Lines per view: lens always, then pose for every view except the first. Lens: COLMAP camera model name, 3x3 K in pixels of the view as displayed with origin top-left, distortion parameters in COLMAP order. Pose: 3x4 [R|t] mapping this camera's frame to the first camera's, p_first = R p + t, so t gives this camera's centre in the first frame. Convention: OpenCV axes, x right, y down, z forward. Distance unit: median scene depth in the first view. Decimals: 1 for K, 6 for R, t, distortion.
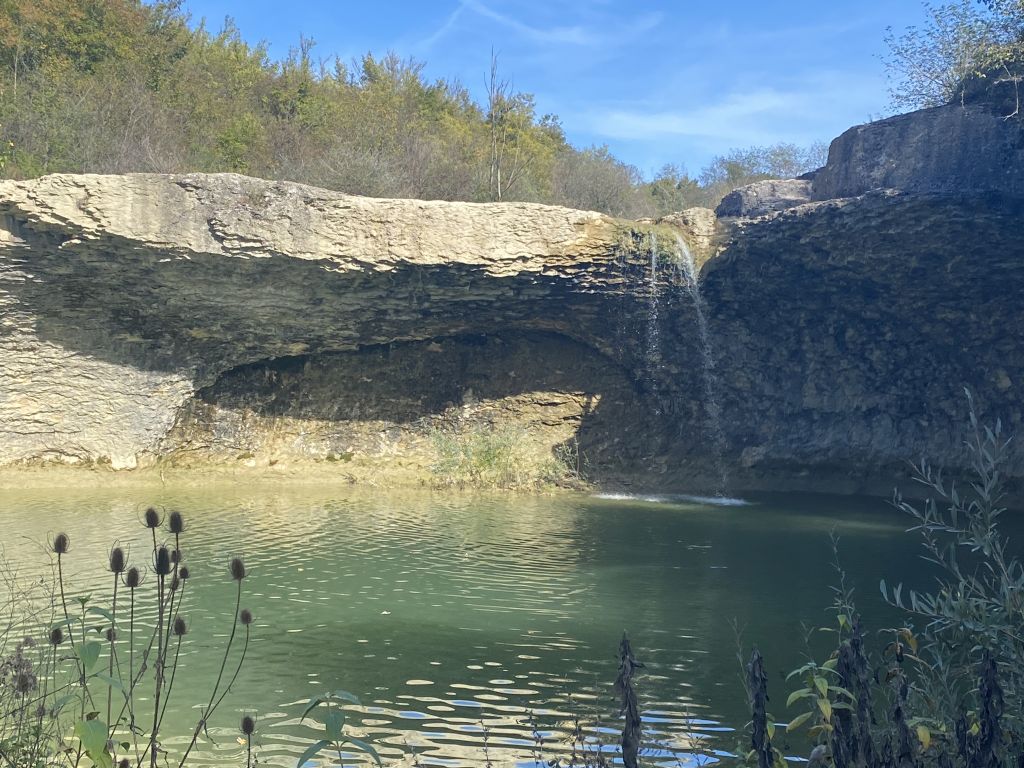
lens RADIAL K [[1464.9, 0, 514.0], [0, 1464.9, 380.2], [0, 0, 1]] dist [0.164689, 0.000000]
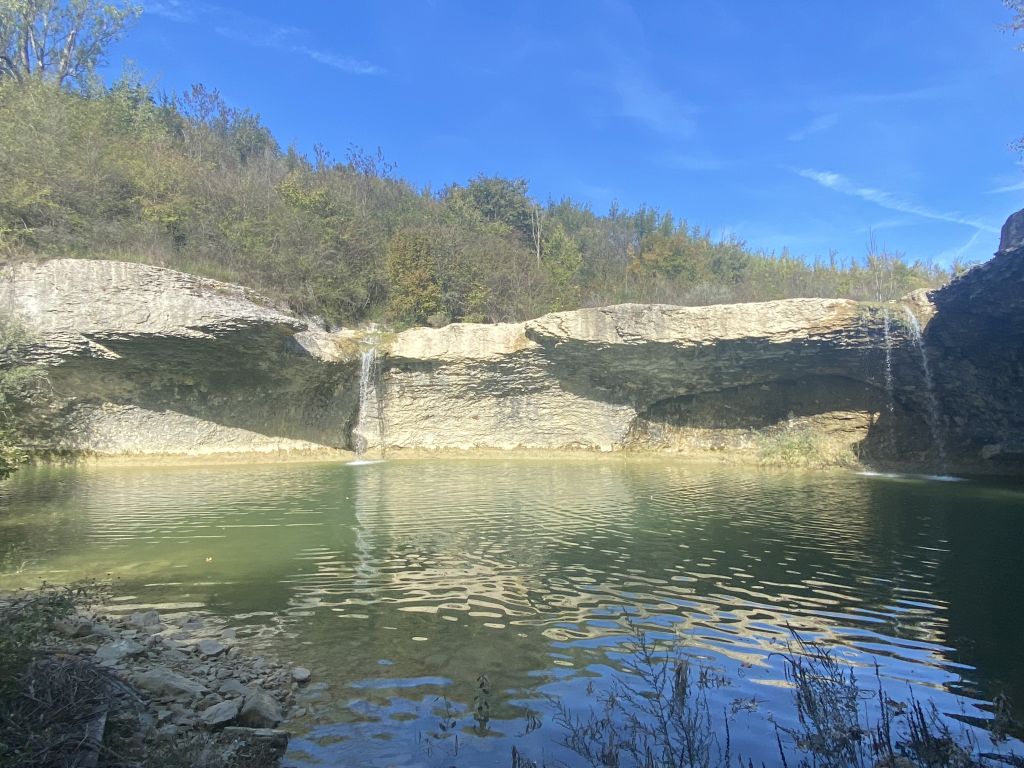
lens RADIAL K [[640.2, 0, 507.5], [0, 640.2, 393.2], [0, 0, 1]] dist [0.000955, -0.008548]
pose [[0.777493, -0.041529, -0.627519, 0.204940], [0.008575, 0.998425, -0.055452, 0.026843], [0.628833, 0.037733, 0.776624, 0.206657]]
